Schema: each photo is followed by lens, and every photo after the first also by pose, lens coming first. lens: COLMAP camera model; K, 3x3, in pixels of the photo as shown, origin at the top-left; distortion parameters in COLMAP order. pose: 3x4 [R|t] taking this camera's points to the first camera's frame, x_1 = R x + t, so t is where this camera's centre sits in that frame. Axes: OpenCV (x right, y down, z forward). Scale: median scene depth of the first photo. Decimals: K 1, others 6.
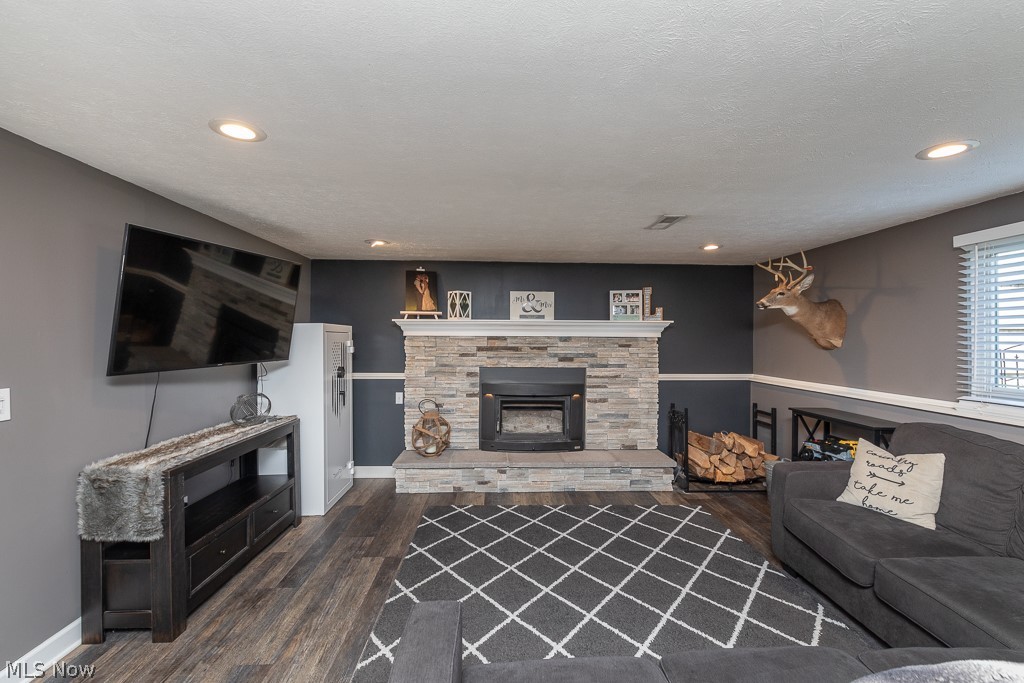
lens RADIAL K [[450.1, 0, 510.5], [0, 450.1, 339.1], [0, 0, 1]] dist [0.000557, 0.000174]
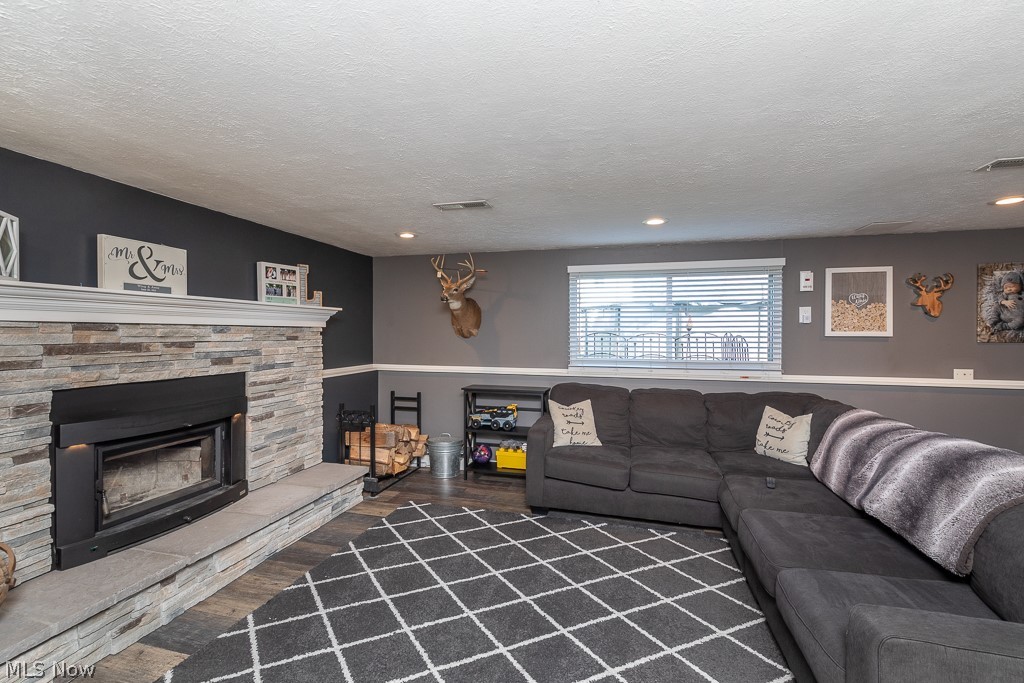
lens RADIAL K [[450.1, 0, 510.5], [0, 450.1, 339.1], [0, 0, 1]] dist [0.000557, 0.000174]
pose [[0.290229, -0.018042, 0.956787, -0.365307], [-0.000147, 0.999821, 0.018898, 0.002155], [-0.956957, -0.005626, 0.290175, 0.427796]]
